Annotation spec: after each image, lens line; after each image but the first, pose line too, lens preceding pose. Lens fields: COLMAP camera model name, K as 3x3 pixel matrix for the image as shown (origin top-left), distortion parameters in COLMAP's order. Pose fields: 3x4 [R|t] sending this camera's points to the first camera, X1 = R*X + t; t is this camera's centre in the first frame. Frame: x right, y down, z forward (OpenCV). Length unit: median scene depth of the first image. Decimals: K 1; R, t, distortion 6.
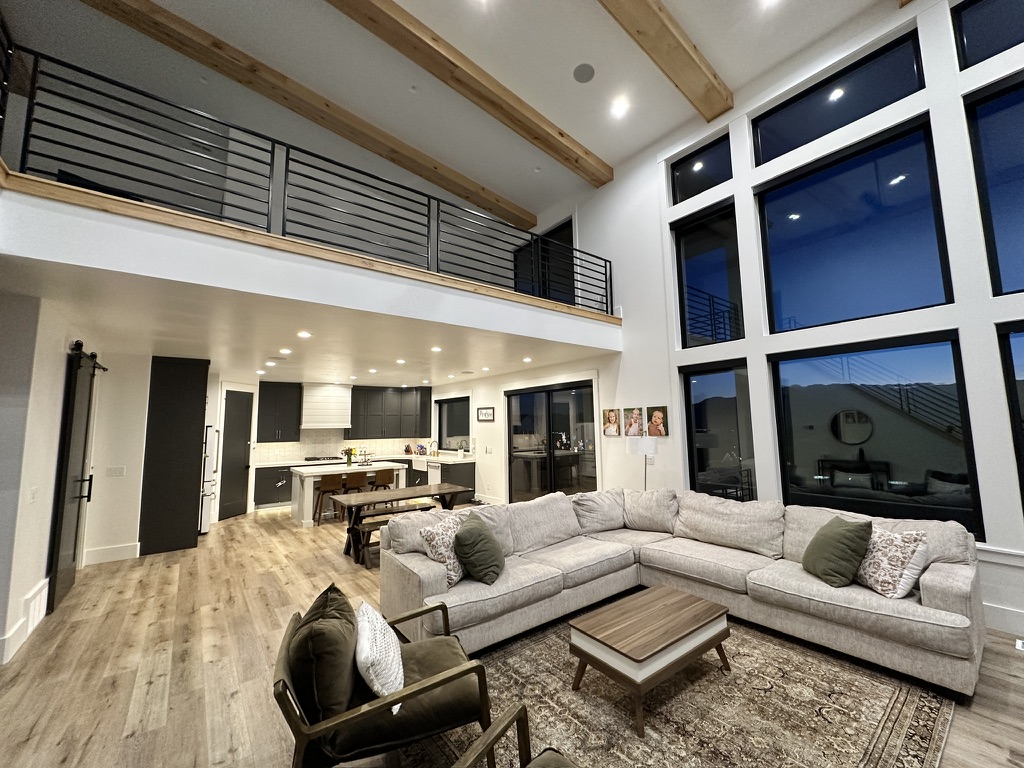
lens RADIAL K [[410.9, 0, 512.0], [0, 410.9, 384.0], [0, 0, 1]] dist [-0.000447, 0.000002]
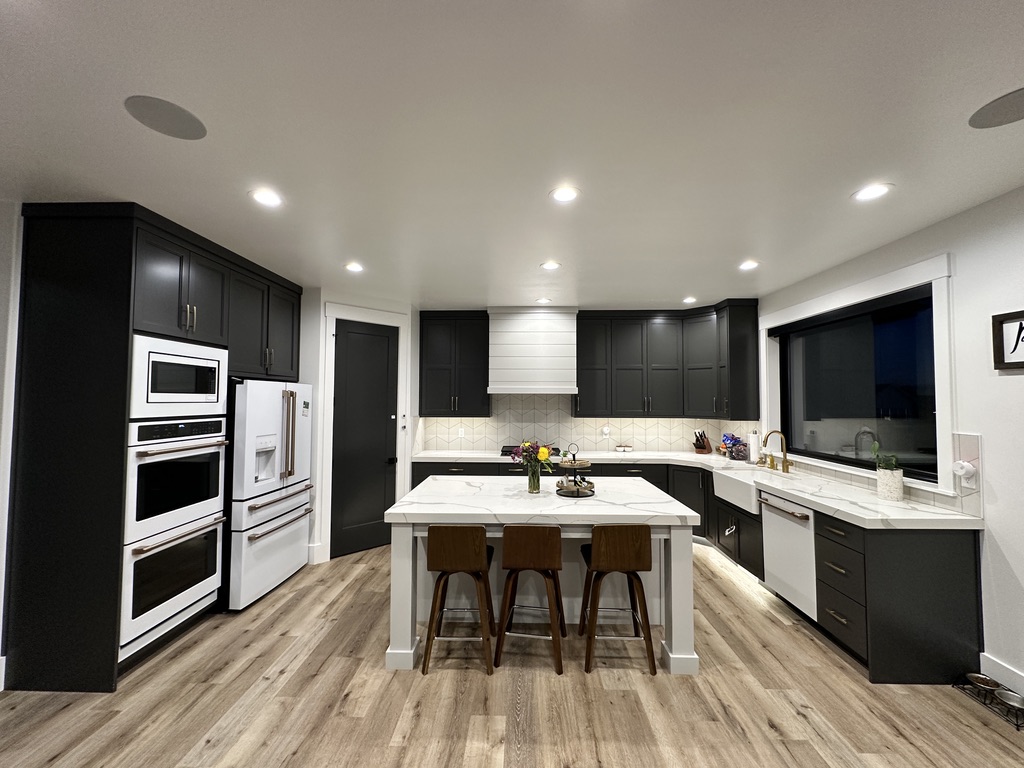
lens RADIAL K [[410.9, 0, 512.0], [0, 410.9, 384.0], [0, 0, 1]] dist [-0.000447, 0.000002]
pose [[0.774116, -0.006079, -0.633014, -0.138406], [0.049310, 0.997495, 0.050722, 0.065734], [0.631120, -0.070478, 0.772477, 0.565881]]
